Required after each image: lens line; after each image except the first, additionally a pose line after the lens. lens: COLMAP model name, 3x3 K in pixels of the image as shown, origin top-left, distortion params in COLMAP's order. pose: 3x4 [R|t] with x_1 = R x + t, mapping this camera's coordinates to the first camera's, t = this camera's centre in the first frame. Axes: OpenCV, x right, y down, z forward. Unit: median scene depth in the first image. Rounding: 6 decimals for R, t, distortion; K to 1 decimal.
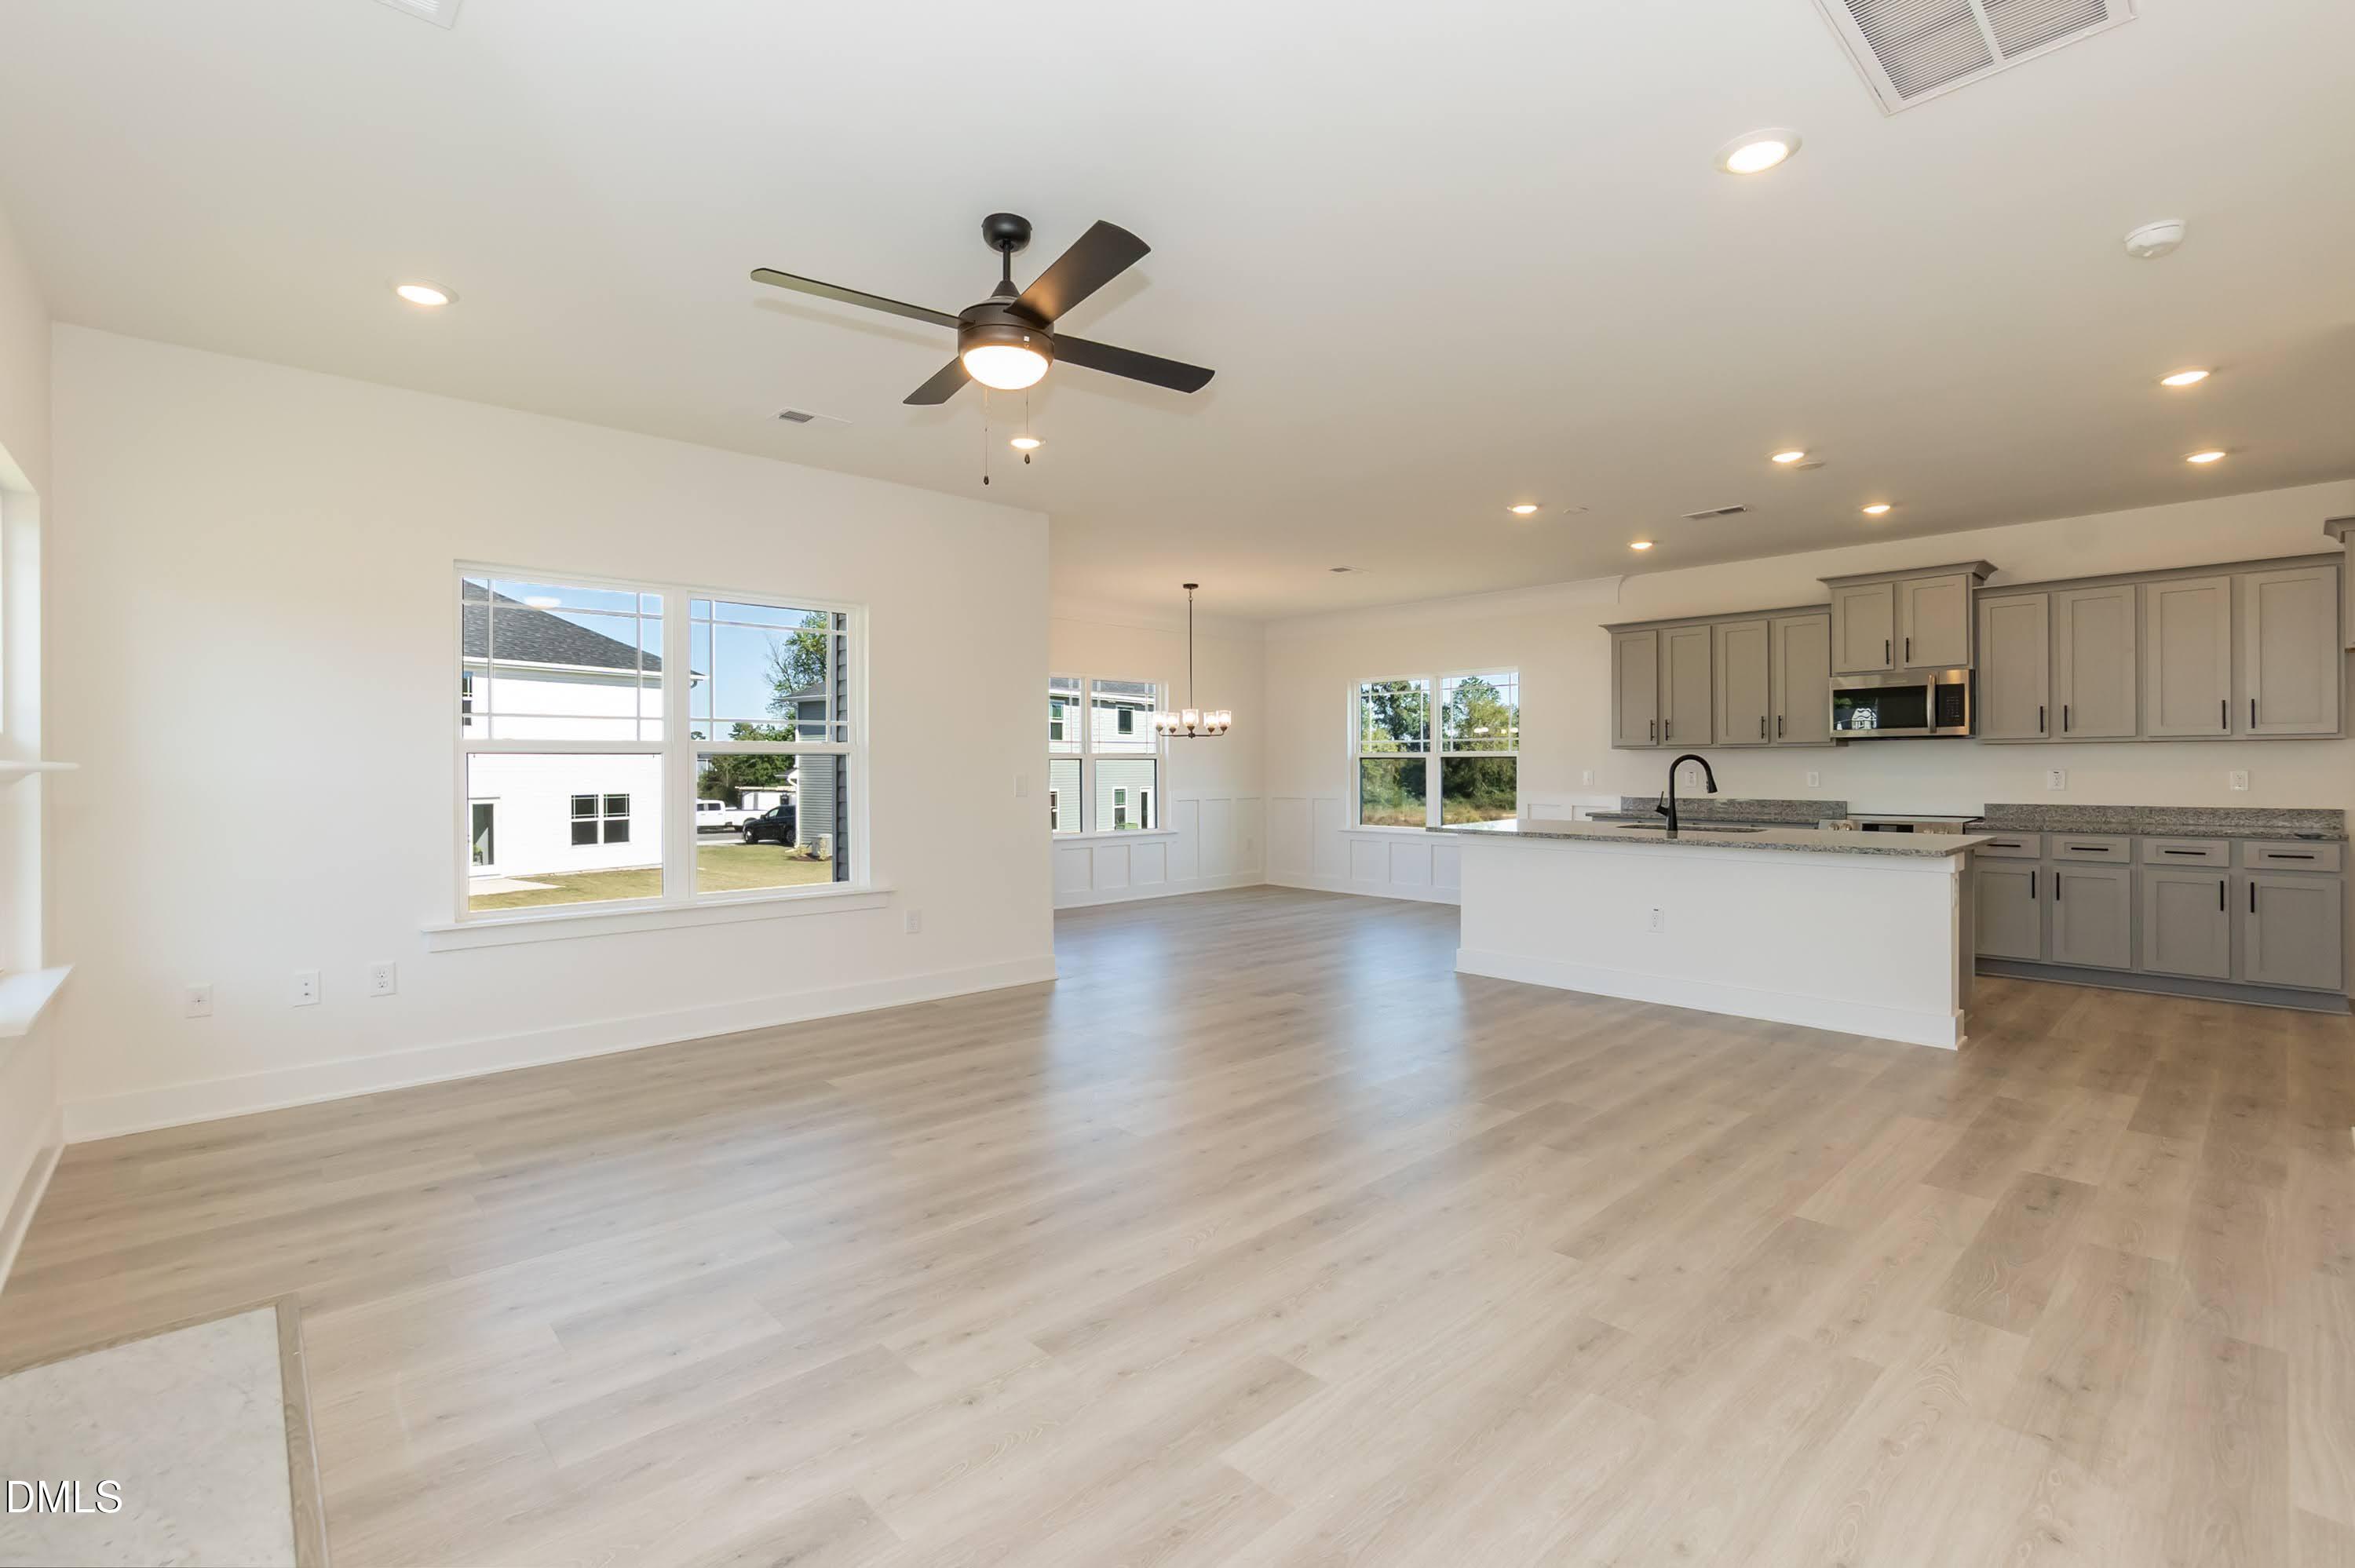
lens RADIAL K [[1040.8, 0, 1180.1], [0, 1040.8, 775.7], [0, 0, 1]] dist [-0.005133, -0.000342]
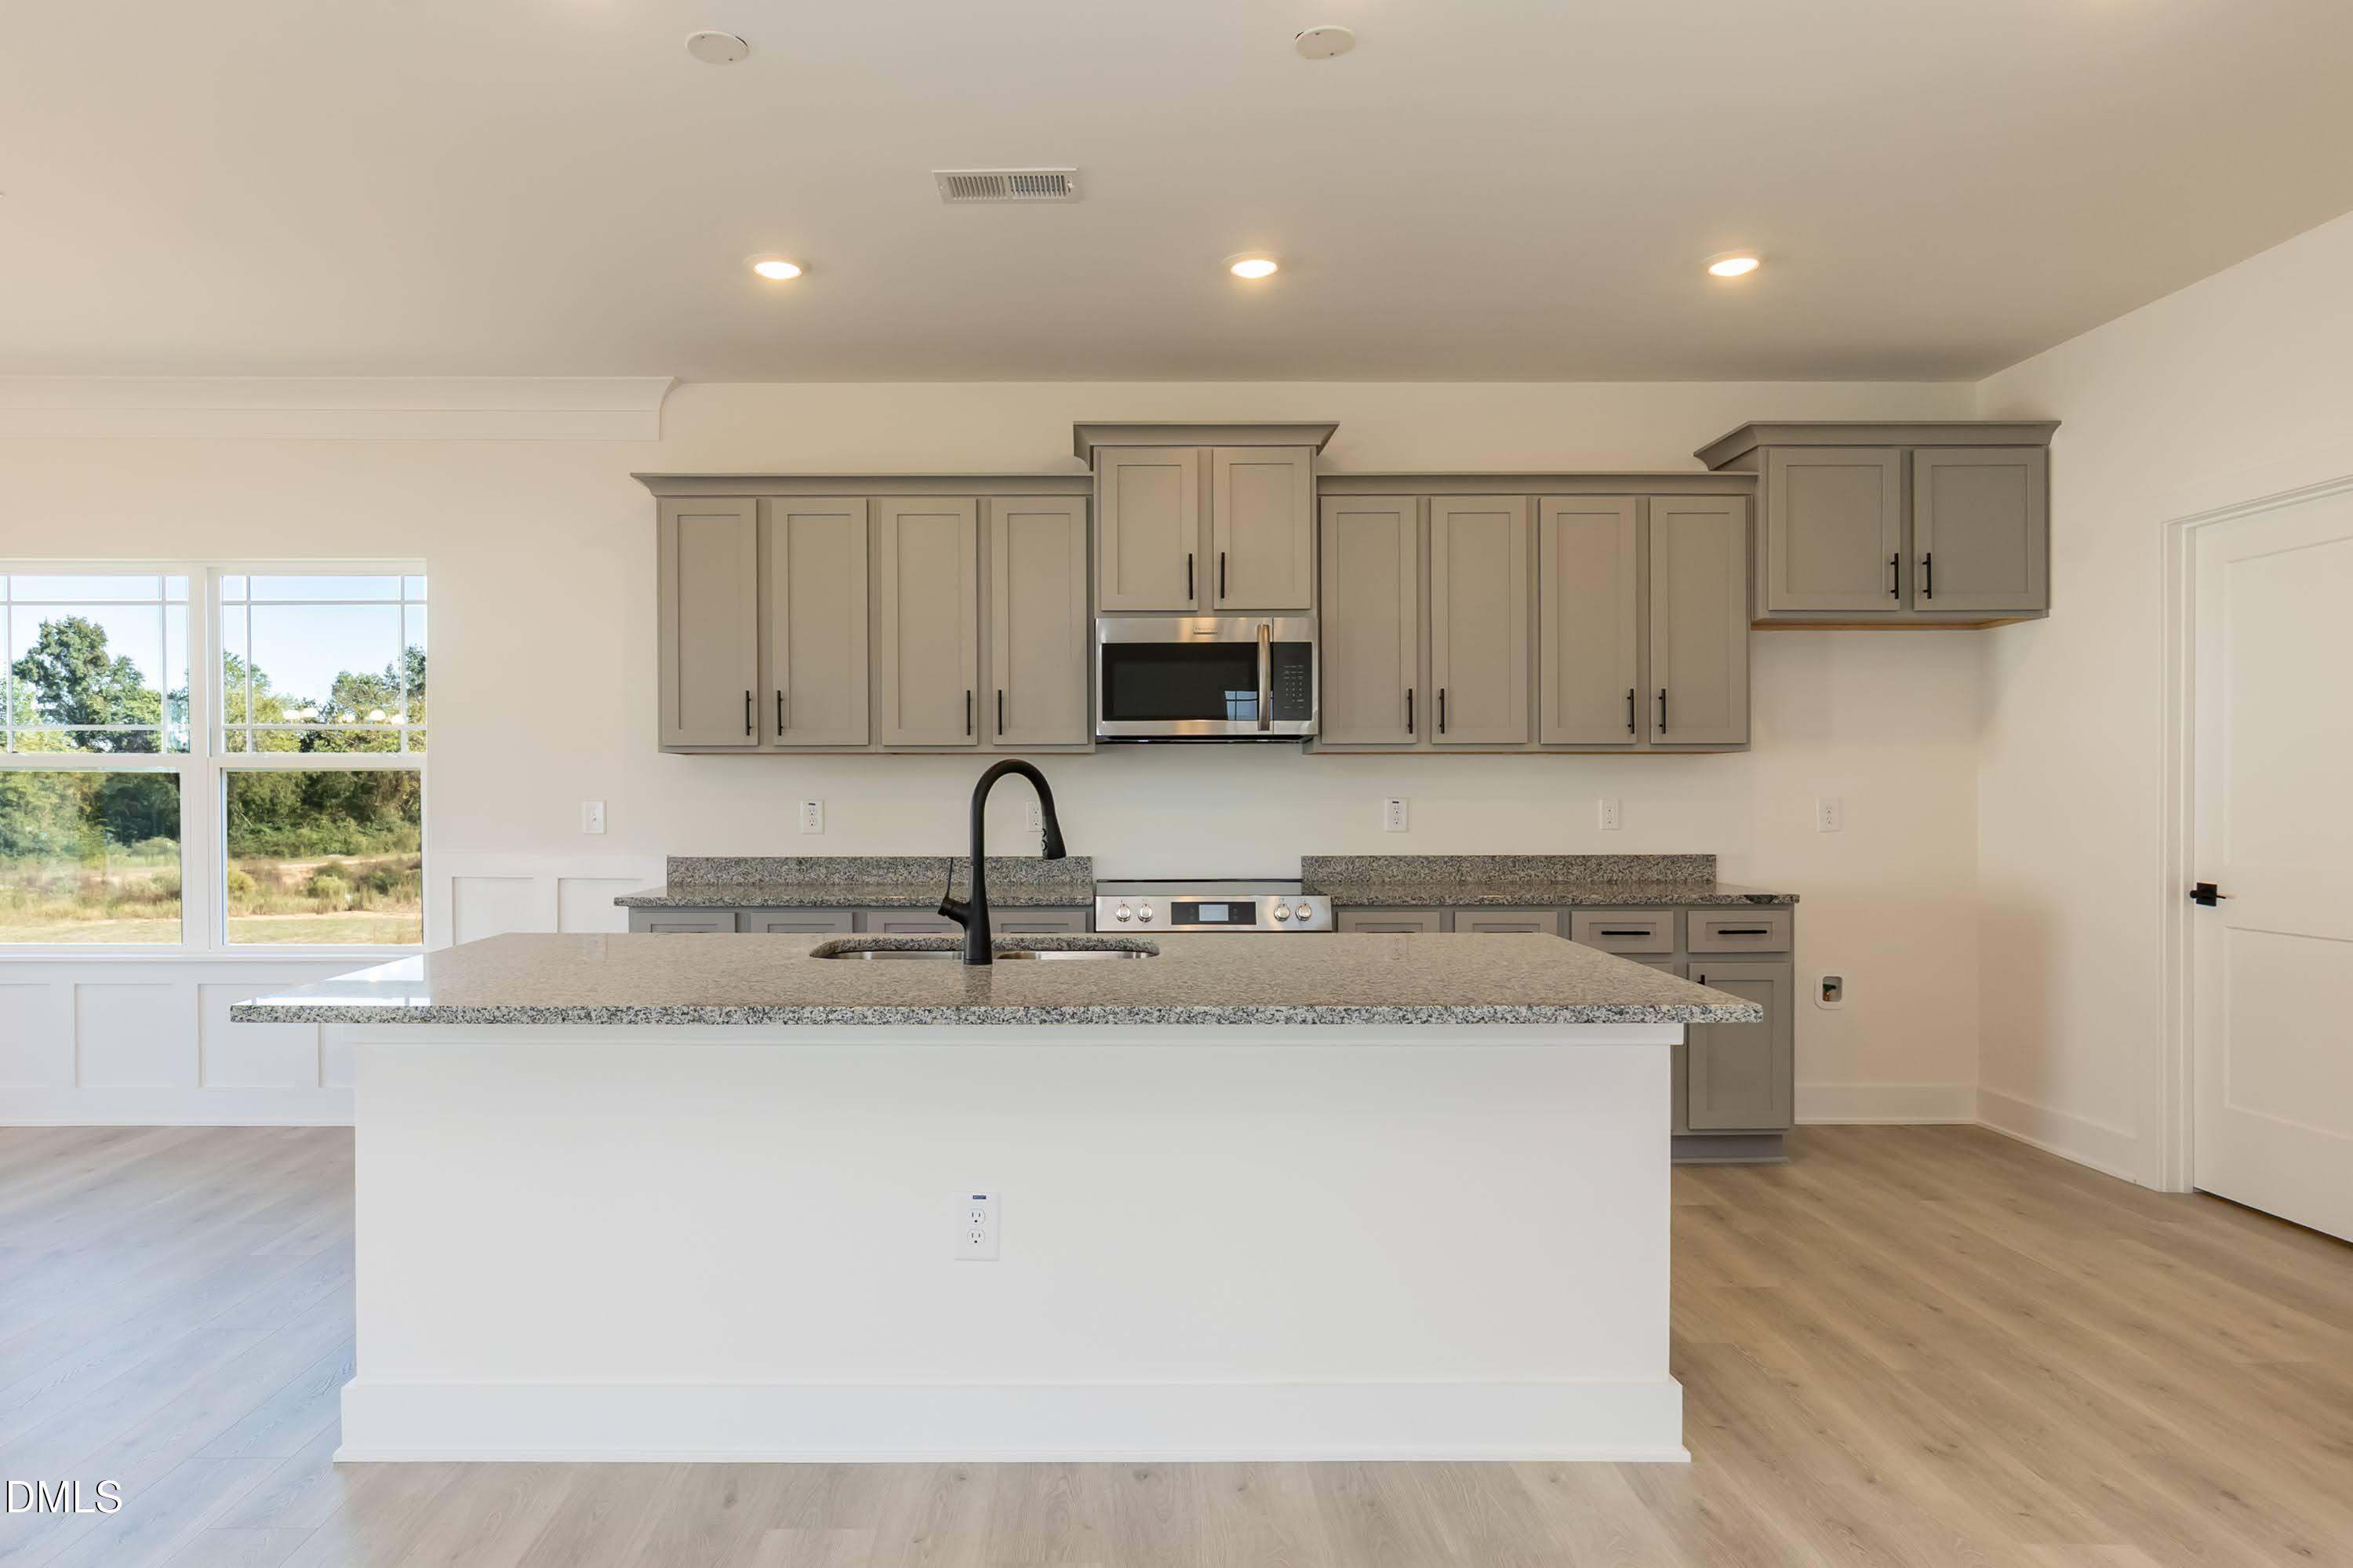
lens RADIAL K [[1473.1, 0, 1118.3], [0, 1473.1, 785.8], [0, 0, 1]] dist [-0.002339, -0.000284]
pose [[0.684400, 0.005473, 0.729086, 0.108408], [0.003885, 0.999930, -0.011153, -0.003663], [-0.729097, 0.010465, 0.684331, 0.522865]]
